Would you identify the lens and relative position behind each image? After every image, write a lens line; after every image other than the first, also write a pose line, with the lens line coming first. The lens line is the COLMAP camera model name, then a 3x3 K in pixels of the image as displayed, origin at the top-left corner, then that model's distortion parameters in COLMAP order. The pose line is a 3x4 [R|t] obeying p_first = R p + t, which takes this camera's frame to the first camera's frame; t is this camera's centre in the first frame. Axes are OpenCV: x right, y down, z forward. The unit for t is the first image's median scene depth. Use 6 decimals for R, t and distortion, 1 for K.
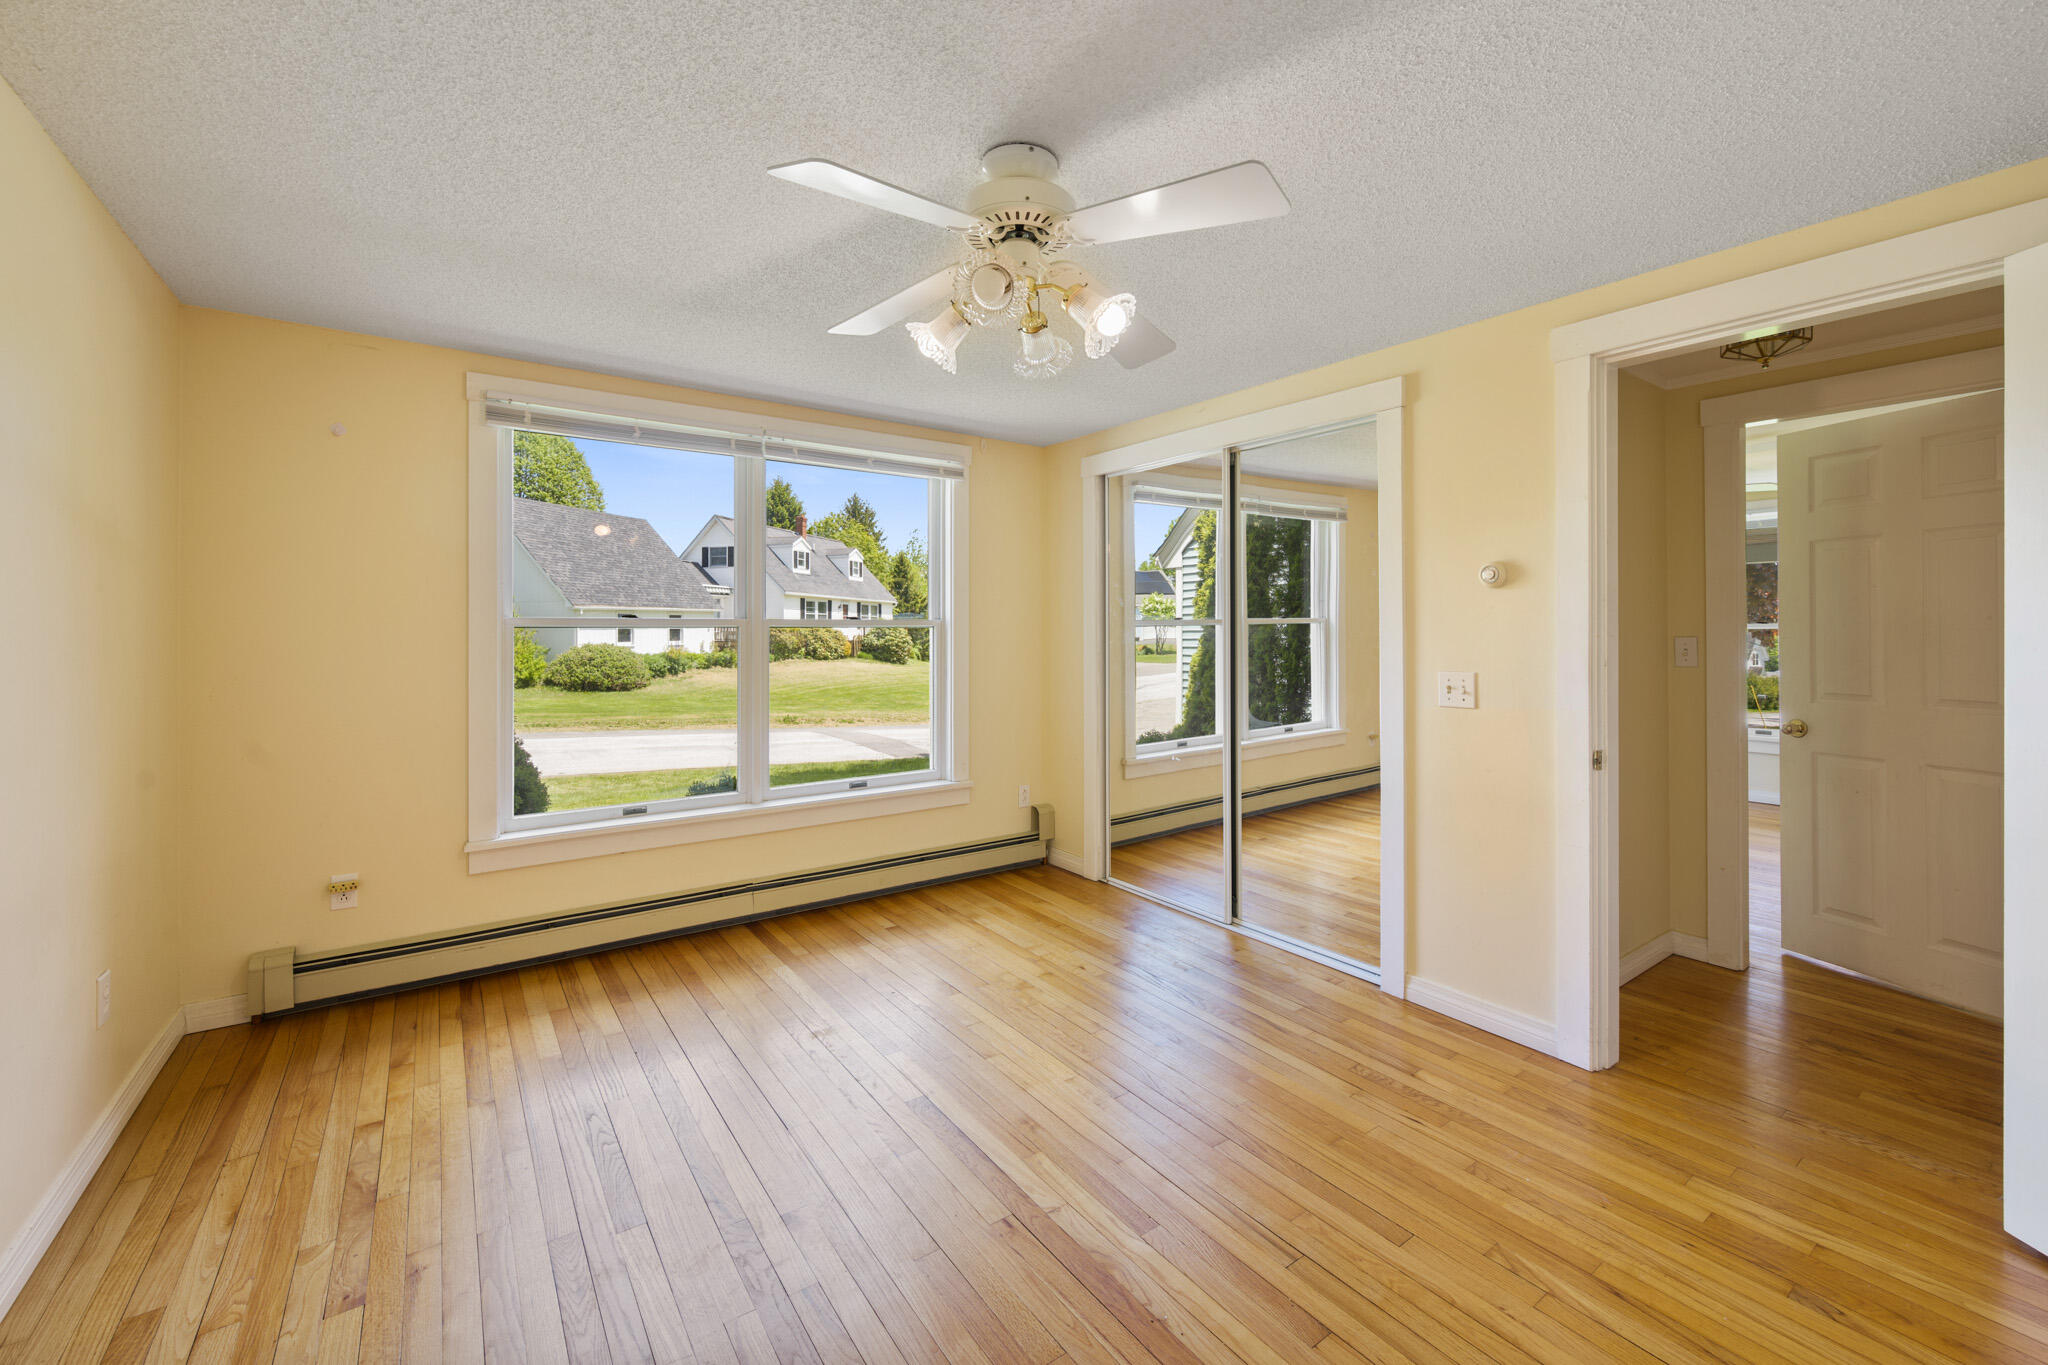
lens RADIAL K [[824.4, 0, 1042.8], [0, 824.4, 624.4], [0, 0, 1]] dist [0.002113, 0.001462]
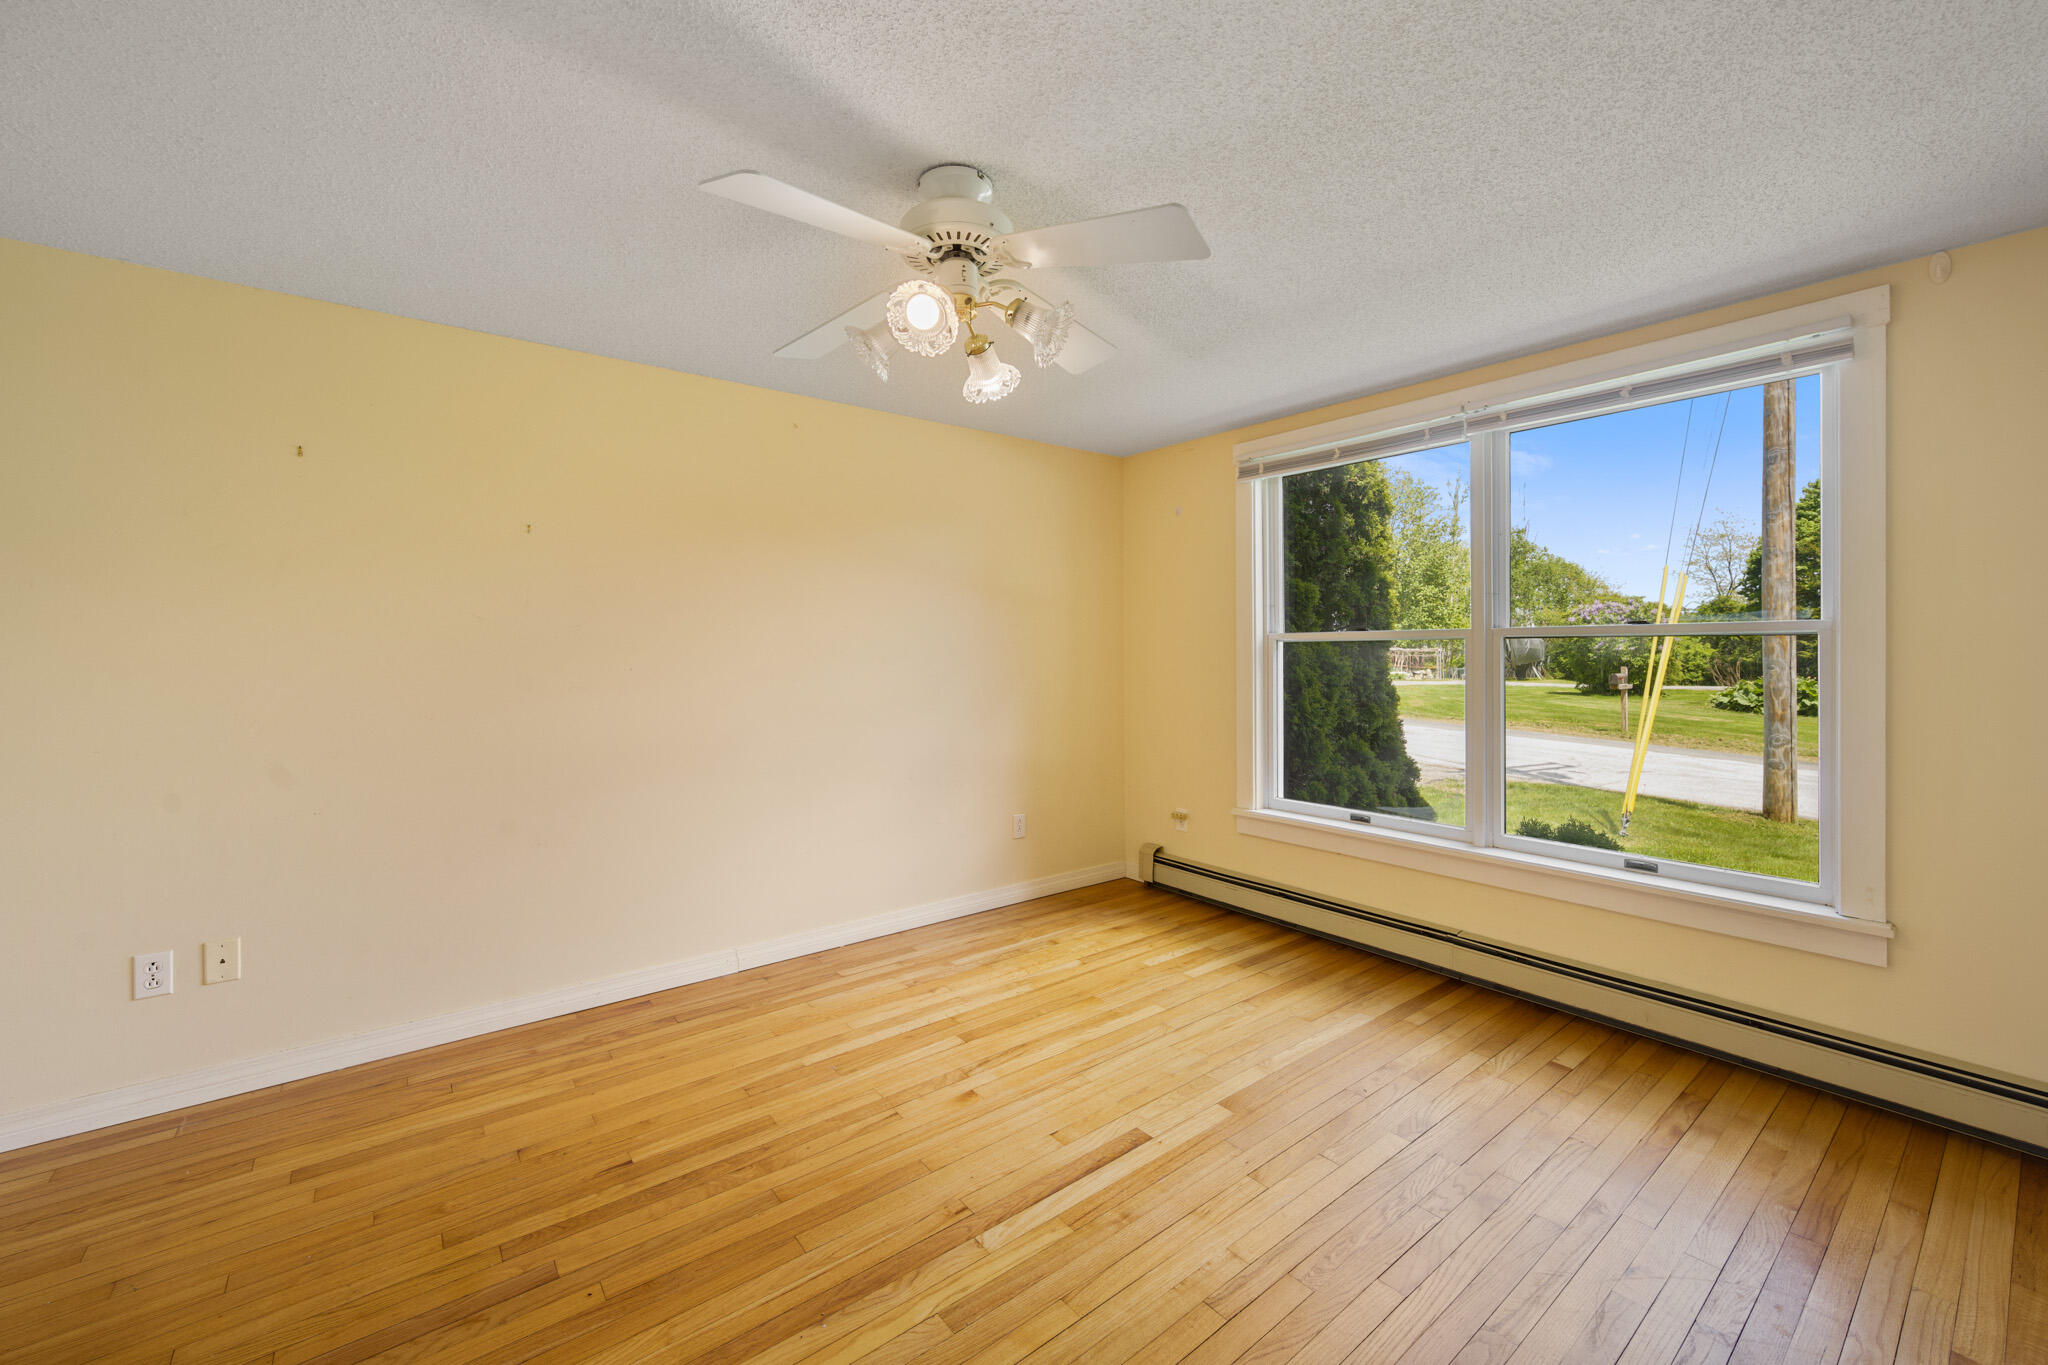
lens RADIAL K [[824.4, 0, 1028.7], [0, 824.4, 678.5], [0, 0, 1]] dist [0.002113, 0.001462]
pose [[0.042756, 0.040770, -0.998253, 0.596324], [0.013700, 0.999049, 0.041390, 0.001338], [0.998992, -0.015446, 0.042157, 0.636004]]
